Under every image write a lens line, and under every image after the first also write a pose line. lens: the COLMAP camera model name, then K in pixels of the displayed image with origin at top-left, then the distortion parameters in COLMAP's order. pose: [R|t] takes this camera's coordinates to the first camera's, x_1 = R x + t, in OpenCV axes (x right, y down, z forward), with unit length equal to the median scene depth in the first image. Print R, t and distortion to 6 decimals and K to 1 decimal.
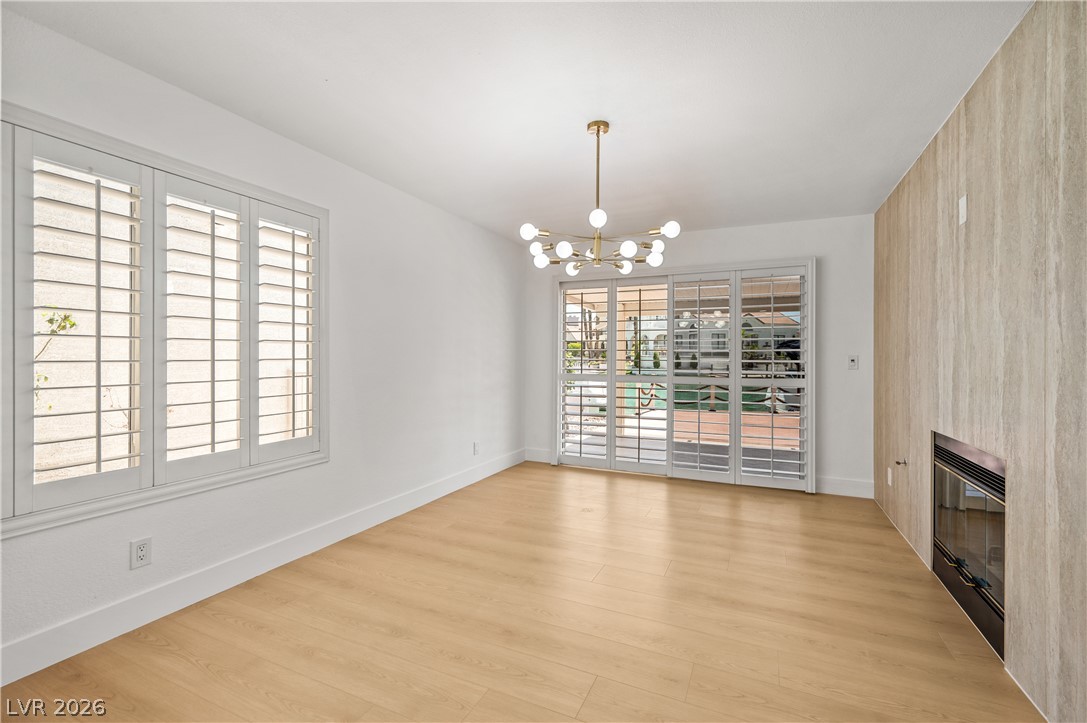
lens RADIAL K [[472.0, 0, 546.3], [0, 472.0, 359.3], [0, 0, 1]] dist [0.000470, 0.000019]
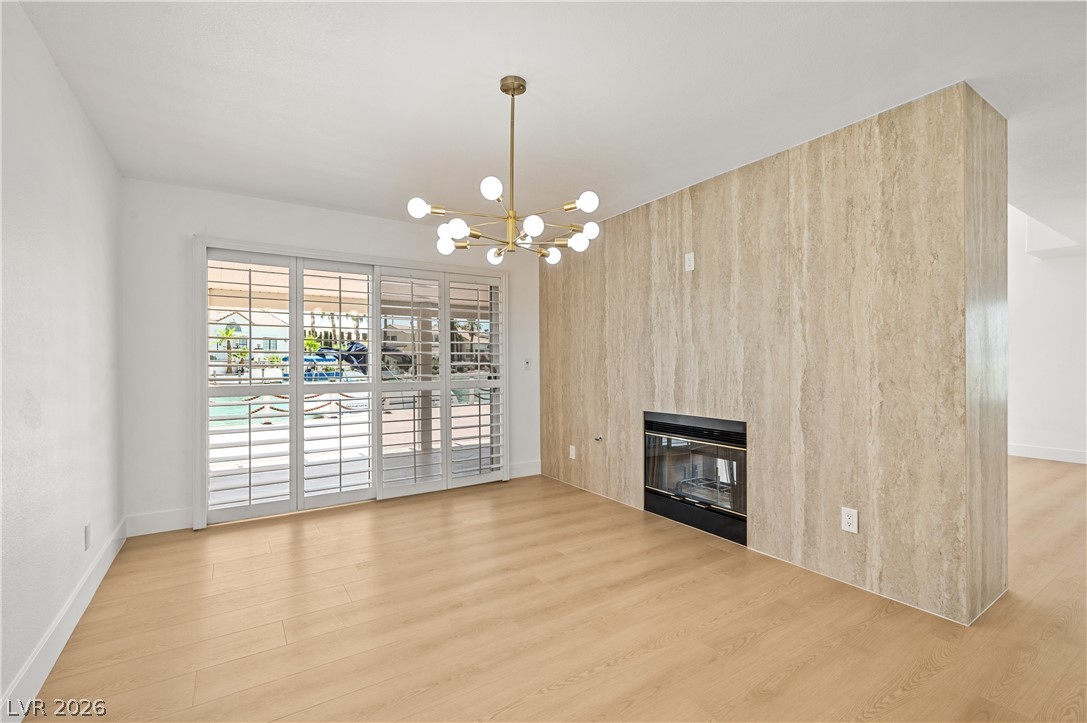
lens RADIAL K [[481.2, 0, 546.9], [0, 481.2, 363.5], [0, 0, 1]] dist [0.000285, -0.000003]
pose [[0.529576, -0.010644, 0.848195, -0.619366], [0.008982, 0.999936, 0.006940, -0.005554], [-0.848215, 0.003943, 0.529638, 0.532707]]
